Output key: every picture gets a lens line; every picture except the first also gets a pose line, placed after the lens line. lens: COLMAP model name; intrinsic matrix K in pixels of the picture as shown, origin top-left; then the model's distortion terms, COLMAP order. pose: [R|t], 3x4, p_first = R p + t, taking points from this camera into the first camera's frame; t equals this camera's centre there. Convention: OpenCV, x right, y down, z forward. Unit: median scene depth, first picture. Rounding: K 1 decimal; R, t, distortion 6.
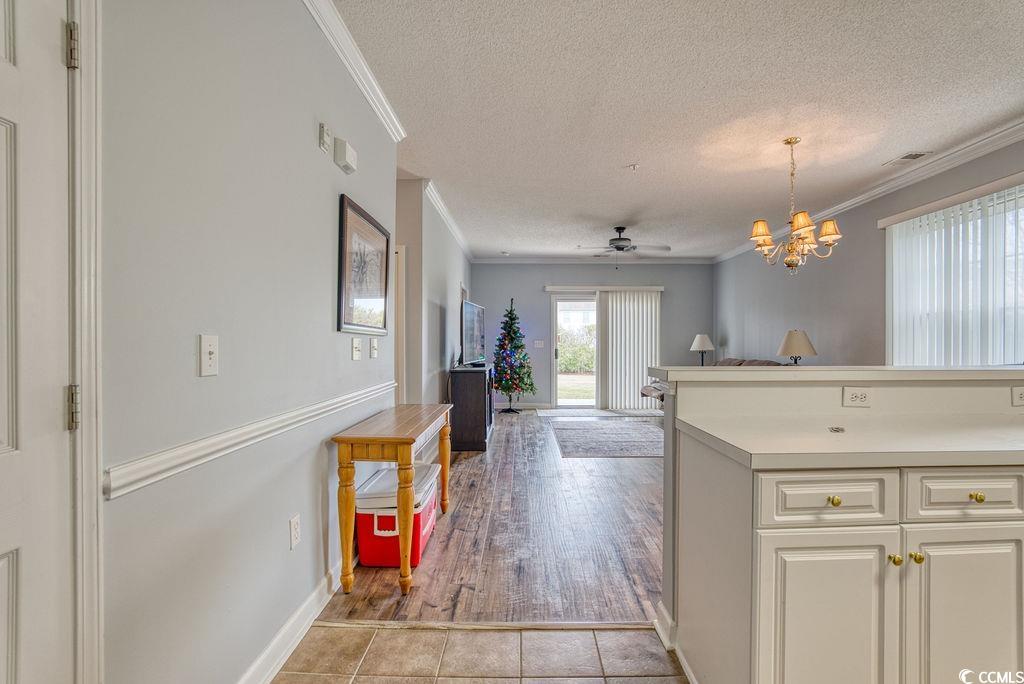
lens RADIAL K [[488.1, 0, 514.7], [0, 488.1, 341.7], [0, 0, 1]] dist [-0.056133, 0.010444]
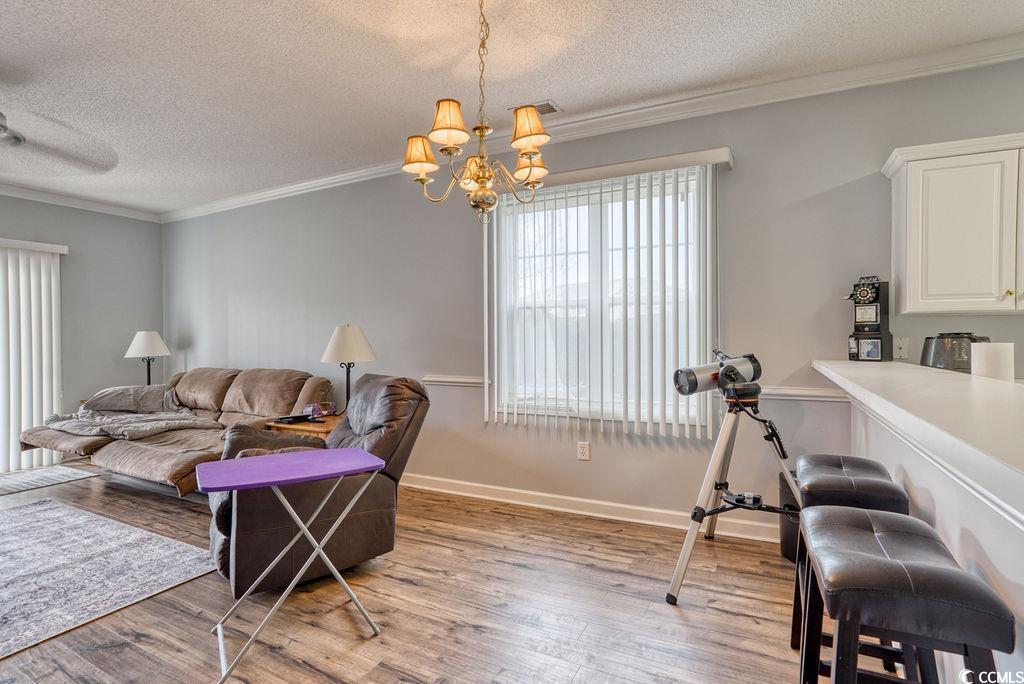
lens RADIAL K [[488.1, 0, 514.7], [0, 488.1, 341.7], [0, 0, 1]] dist [-0.056133, 0.010444]
pose [[0.425524, -0.001825, 0.904945, 0.246474], [0.004552, 0.999990, -0.000124, 0.004810], [-0.904935, 0.004172, 0.425528, 1.972148]]
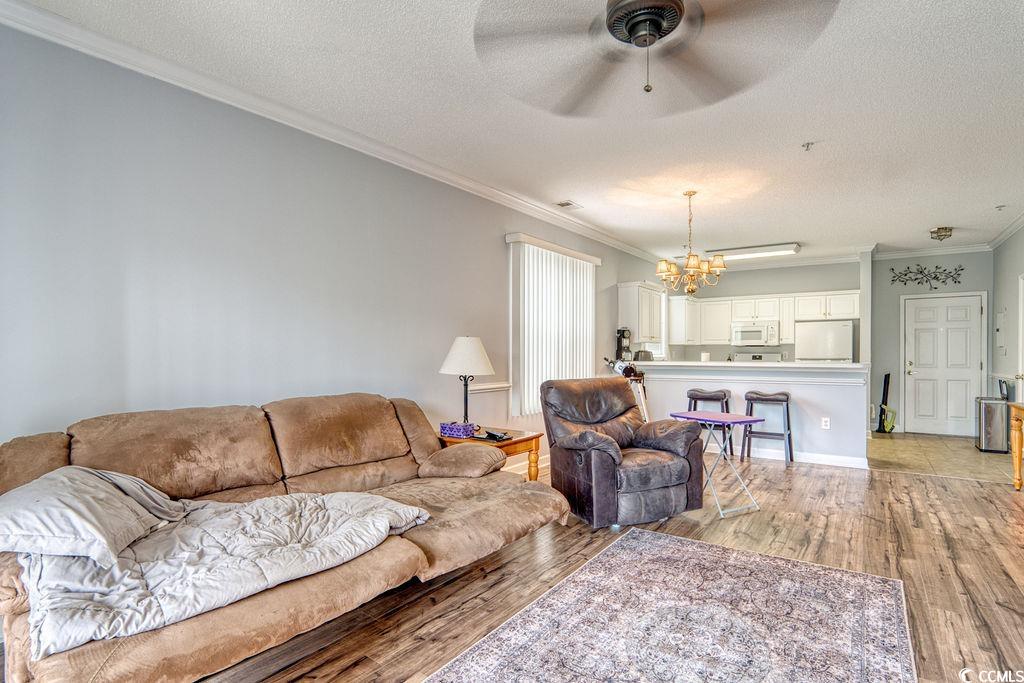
lens RADIAL K [[497.2, 0, 513.7], [0, 497.2, 358.5], [0, 0, 1]] dist [-0.105967, 0.034325]
pose [[-0.805431, -0.007199, 0.592645, 0.510282], [0.006805, 0.999748, 0.021392, -0.052357], [-0.592650, 0.021263, -0.805179, 6.272789]]
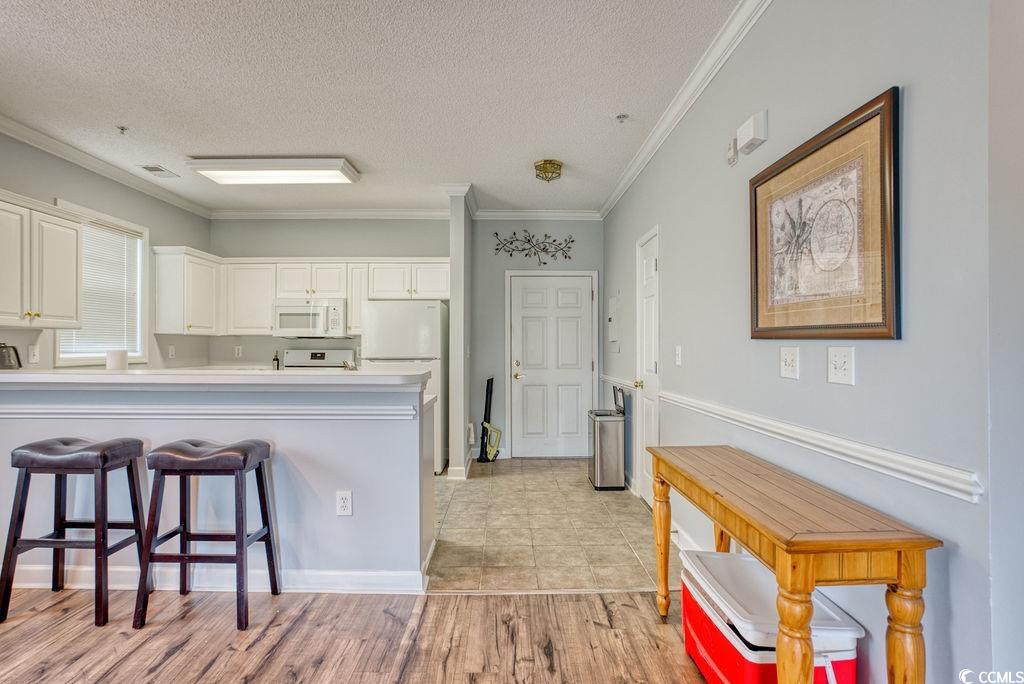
lens RADIAL K [[524.8, 0, 512.0], [0, 524.8, 342.0], [0, 0, 1]] dist [-0.046976, 0.000367]
pose [[-0.999647, -0.001979, -0.026511, 0.184849], [-0.001995, 0.999998, 0.000560, -0.033772], [0.026510, 0.000613, -0.999648, 3.659669]]
